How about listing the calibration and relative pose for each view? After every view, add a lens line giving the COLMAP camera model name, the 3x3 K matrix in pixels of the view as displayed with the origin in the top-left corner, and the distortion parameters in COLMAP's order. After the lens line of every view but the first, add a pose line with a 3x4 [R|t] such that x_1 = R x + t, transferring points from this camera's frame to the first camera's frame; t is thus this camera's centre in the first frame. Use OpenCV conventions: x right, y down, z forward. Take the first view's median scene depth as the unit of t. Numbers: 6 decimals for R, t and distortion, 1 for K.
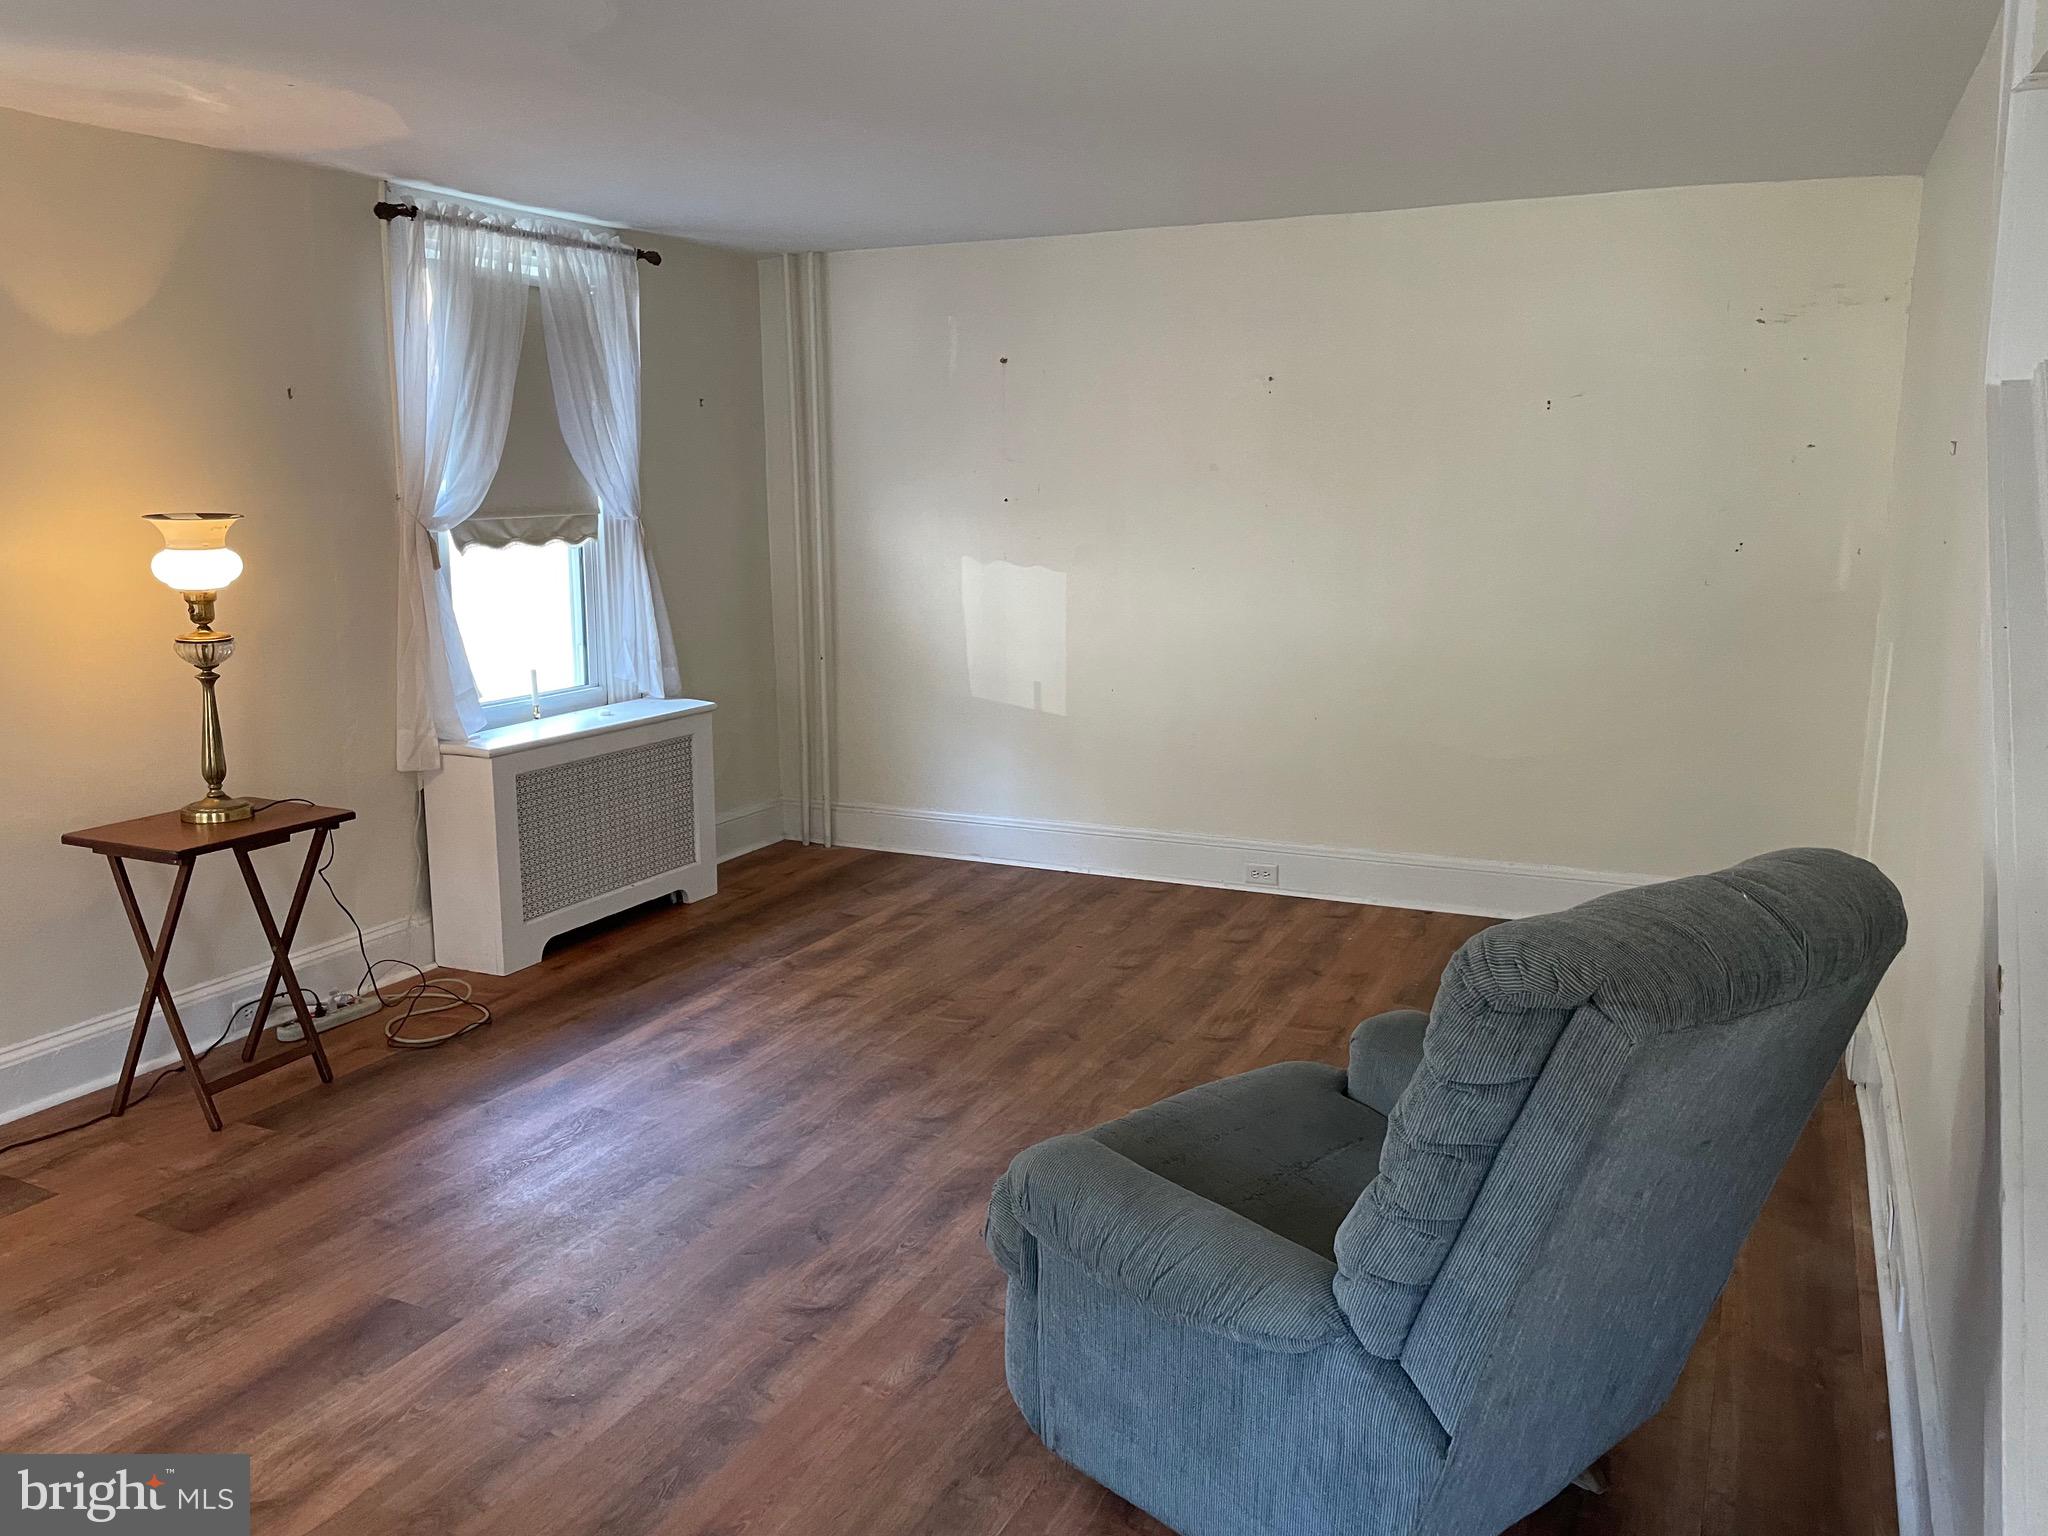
lens RADIAL K [[1561.9, 0, 1032.4], [0, 1561.9, 755.1], [0, 0, 1]] dist [0.086750, -0.118202]
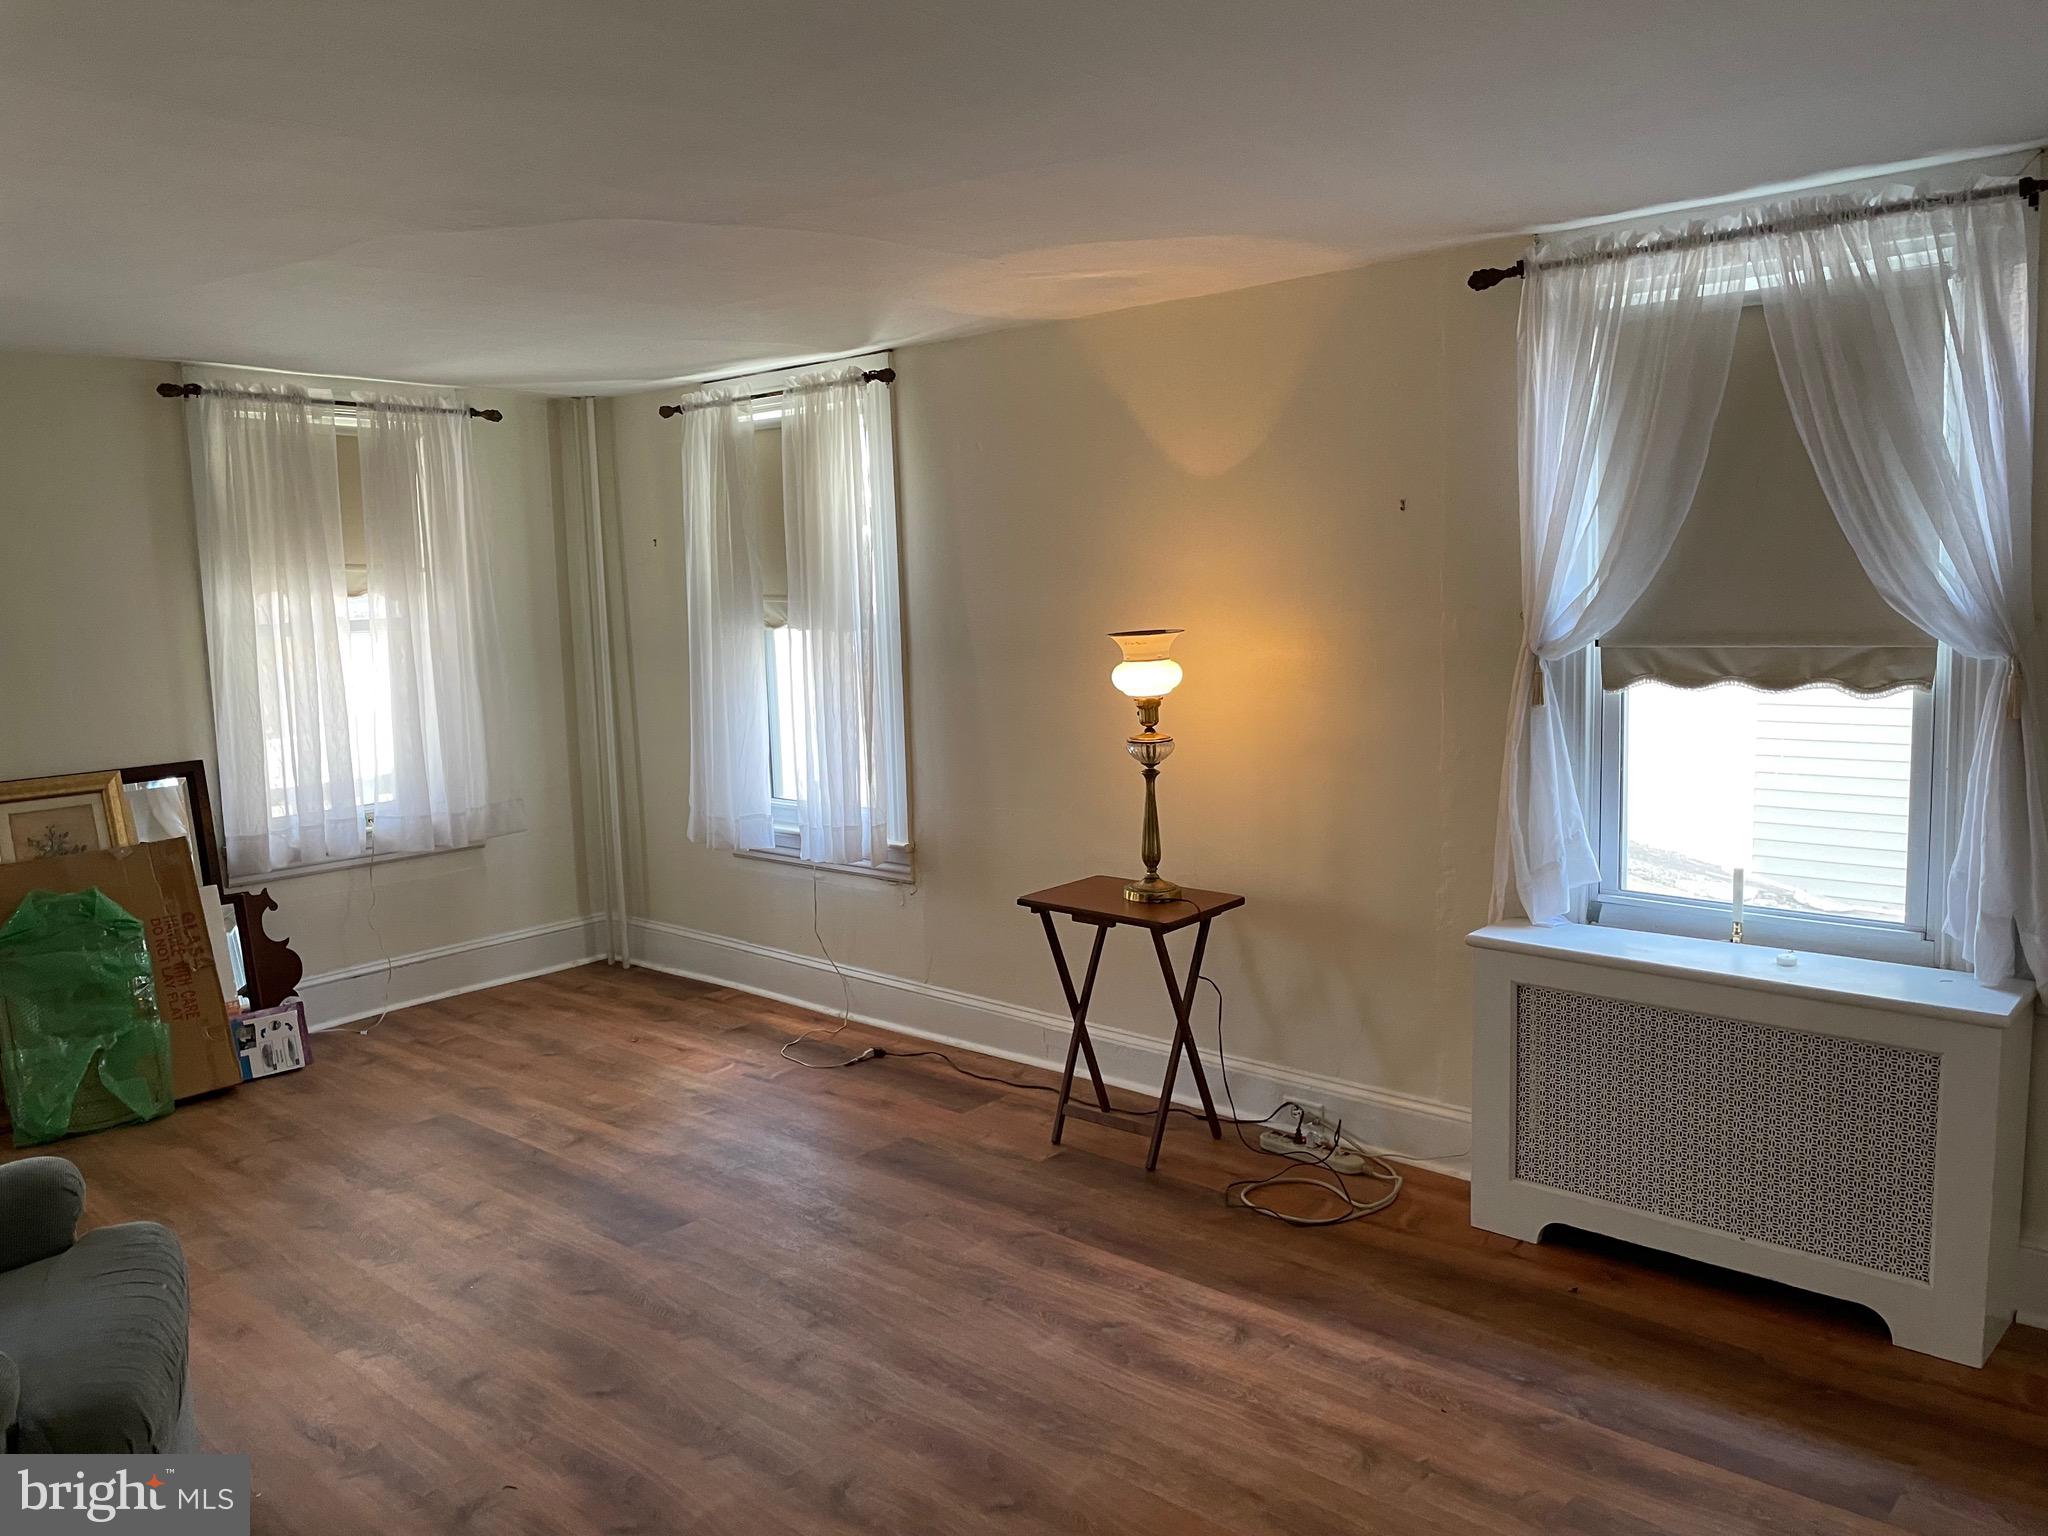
lens RADIAL K [[1557.5, 0, 1022.0], [0, 1557.5, 745.8], [0, 0, 1]] dist [0.085924, -0.127374]
pose [[-0.291035, 0.105662, -0.950860, 0.472982], [-0.149123, 0.976725, 0.154179, -0.189546], [0.945019, 0.186666, -0.268504, 1.016830]]
